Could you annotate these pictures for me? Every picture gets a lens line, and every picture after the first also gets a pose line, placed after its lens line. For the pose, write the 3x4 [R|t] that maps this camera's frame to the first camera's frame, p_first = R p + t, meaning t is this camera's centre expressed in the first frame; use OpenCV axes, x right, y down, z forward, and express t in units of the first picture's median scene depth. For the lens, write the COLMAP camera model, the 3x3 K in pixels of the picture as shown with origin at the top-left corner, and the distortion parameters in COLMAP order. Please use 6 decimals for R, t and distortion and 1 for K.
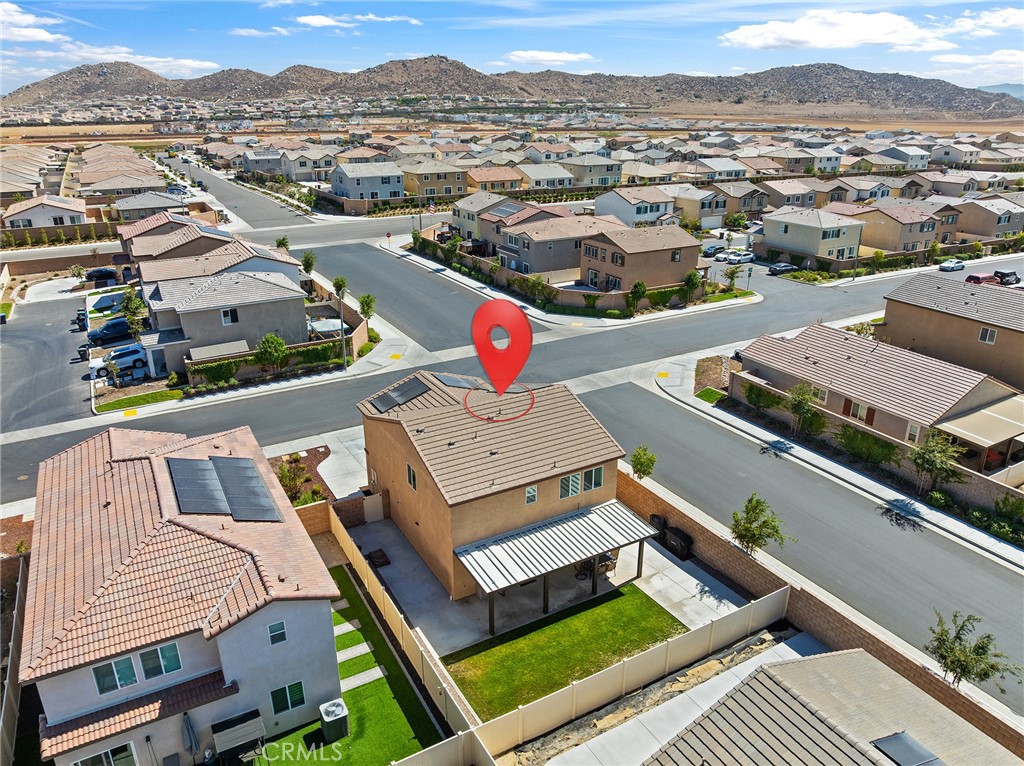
lens RADIAL K [[716.1, 0, 512.0], [0, 716.1, 383.0], [0, 0, 1]] dist [-0.045701, 0.006144]
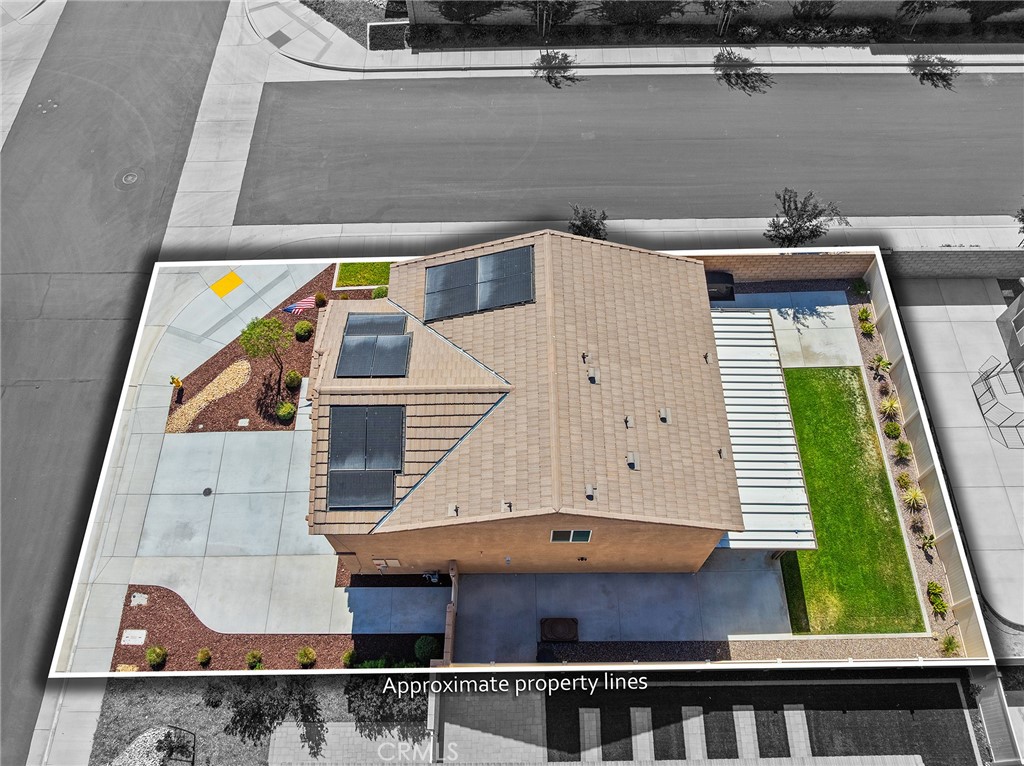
lens RADIAL K [[716.1, 0, 512.0], [0, 716.1, 383.0], [0, 0, 1]] dist [-0.045701, 0.006144]
pose [[0.488998, -0.774879, 0.400554, -0.269785], [0.325643, 0.588170, 0.740279, -0.356167], [-0.809220, -0.231557, 0.539948, 0.672413]]
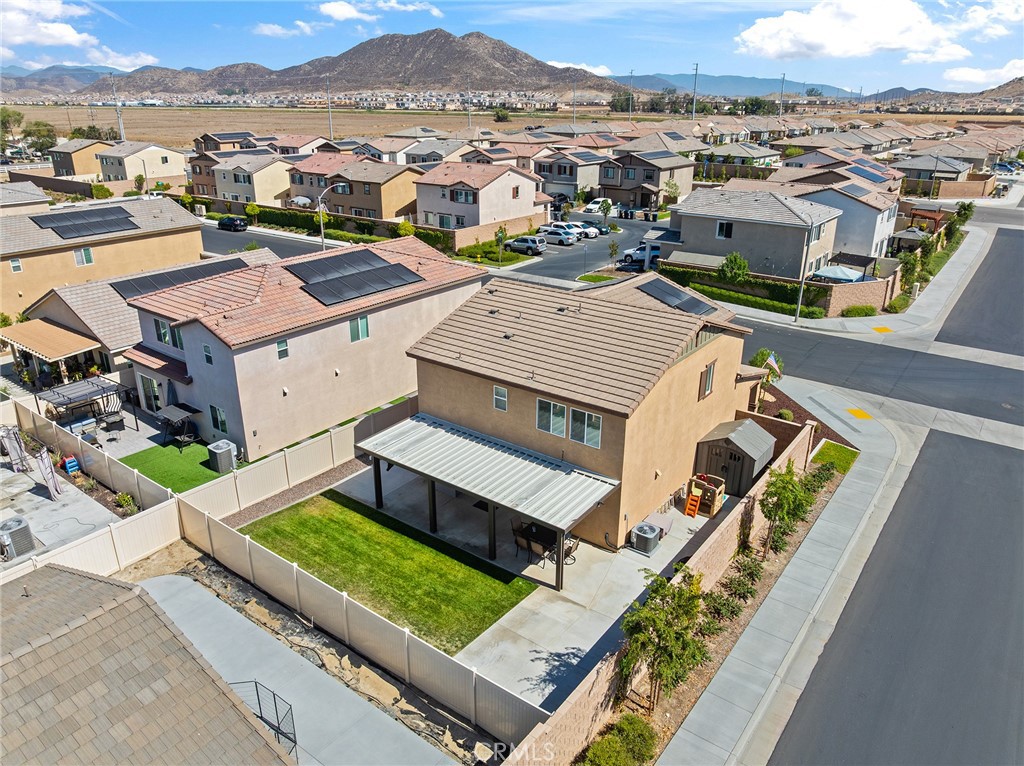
lens RADIAL K [[716.1, 0, 512.0], [0, 716.1, 383.0], [0, 0, 1]] dist [-0.045701, 0.006144]
pose [[0.399396, 0.343150, -0.850136, 0.566751], [-0.337463, 0.917227, 0.211689, -0.019074], [0.852409, 0.202342, 0.482138, 0.539884]]
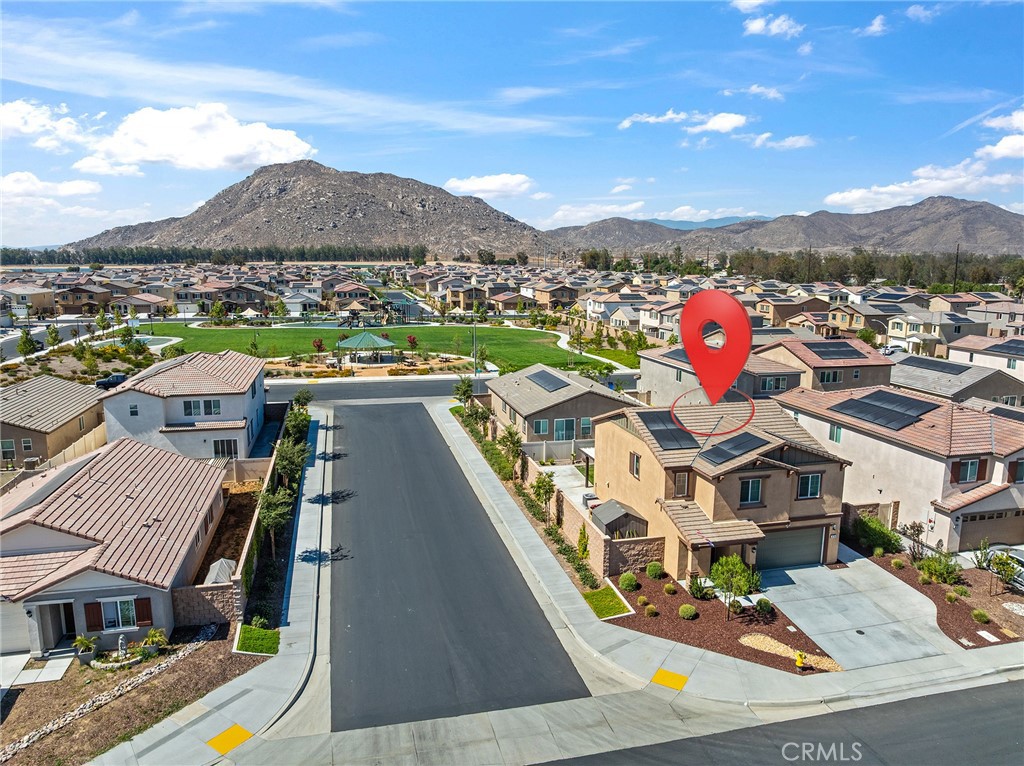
lens RADIAL K [[716.1, 0, 512.0], [0, 716.1, 383.0], [0, 0, 1]] dist [-0.045701, 0.006144]
pose [[-0.960706, -0.047270, 0.273512, -0.051690], [0.101548, 0.857222, 0.504836, -0.558490], [-0.258324, 0.512773, -0.818738, 1.841006]]
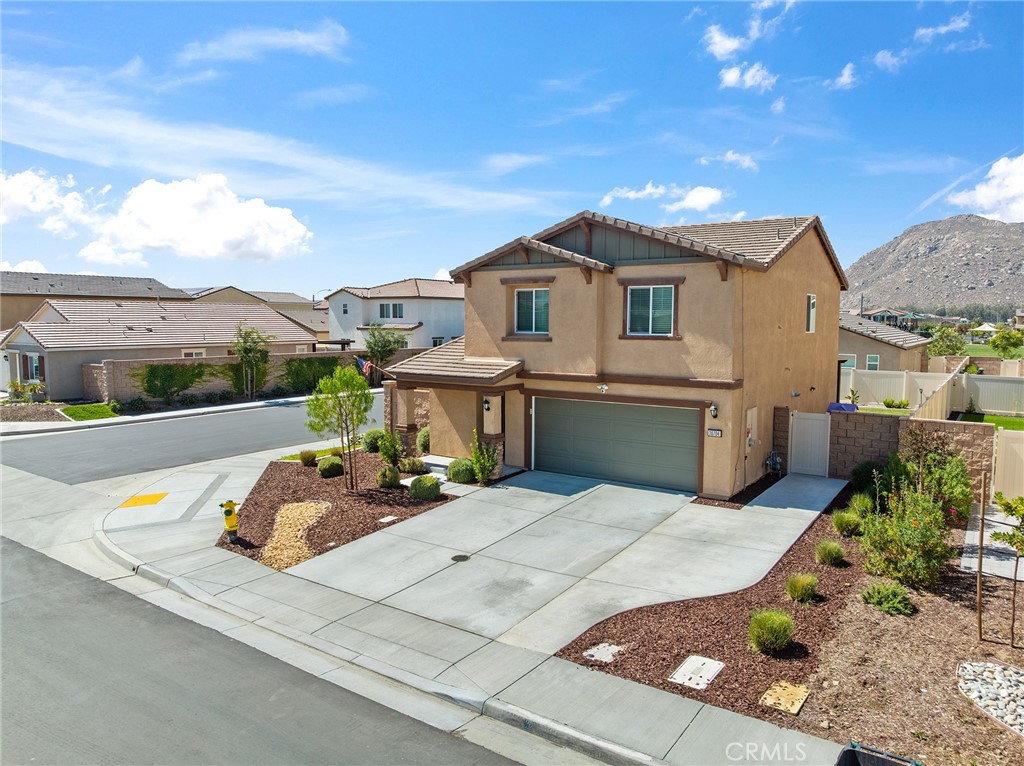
lens RADIAL K [[716.1, 0, 512.0], [0, 716.1, 383.0], [0, 0, 1]] dist [-0.045701, 0.006144]
pose [[-0.434769, -0.077776, 0.897177, -0.531910], [0.326632, 0.914802, 0.237589, -0.040516], [-0.839218, 0.396343, -0.372324, 1.319327]]
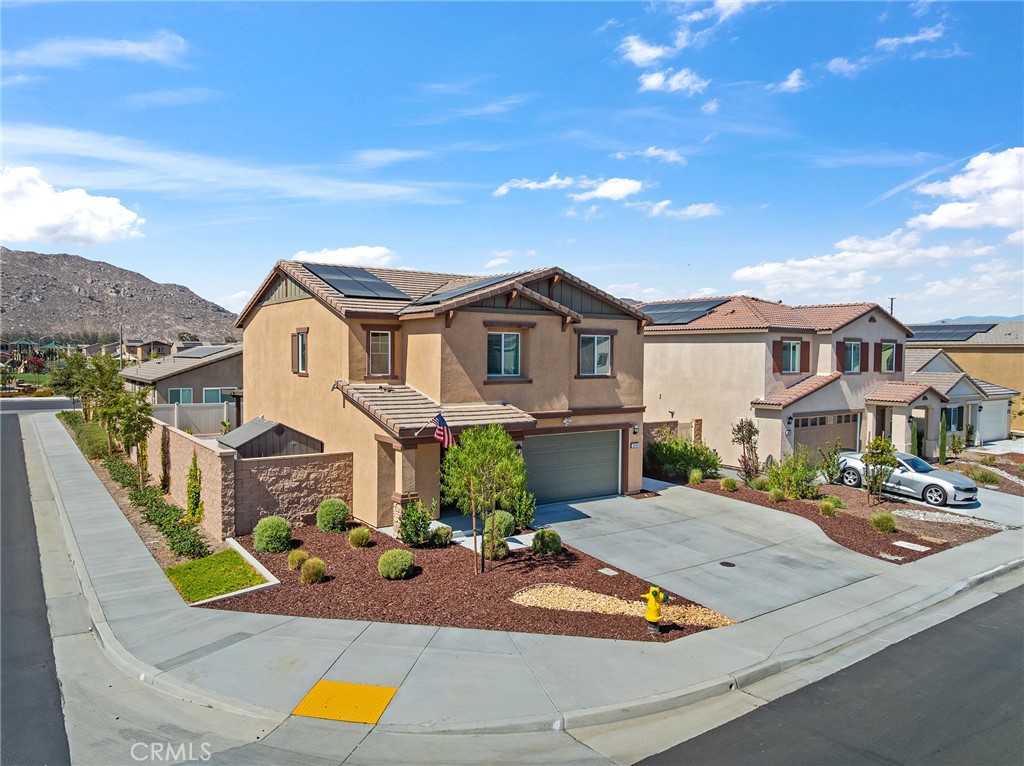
lens RADIAL K [[720.5, 0, 512.0], [0, 720.5, 383.0], [0, 0, 1]] dist [-0.038805, -0.002645]
pose [[-0.994766, -0.002242, -0.102157, -0.055933], [-0.043168, 0.915381, 0.400267, -0.145919], [0.092615, 0.402581, -0.910687, 1.567889]]
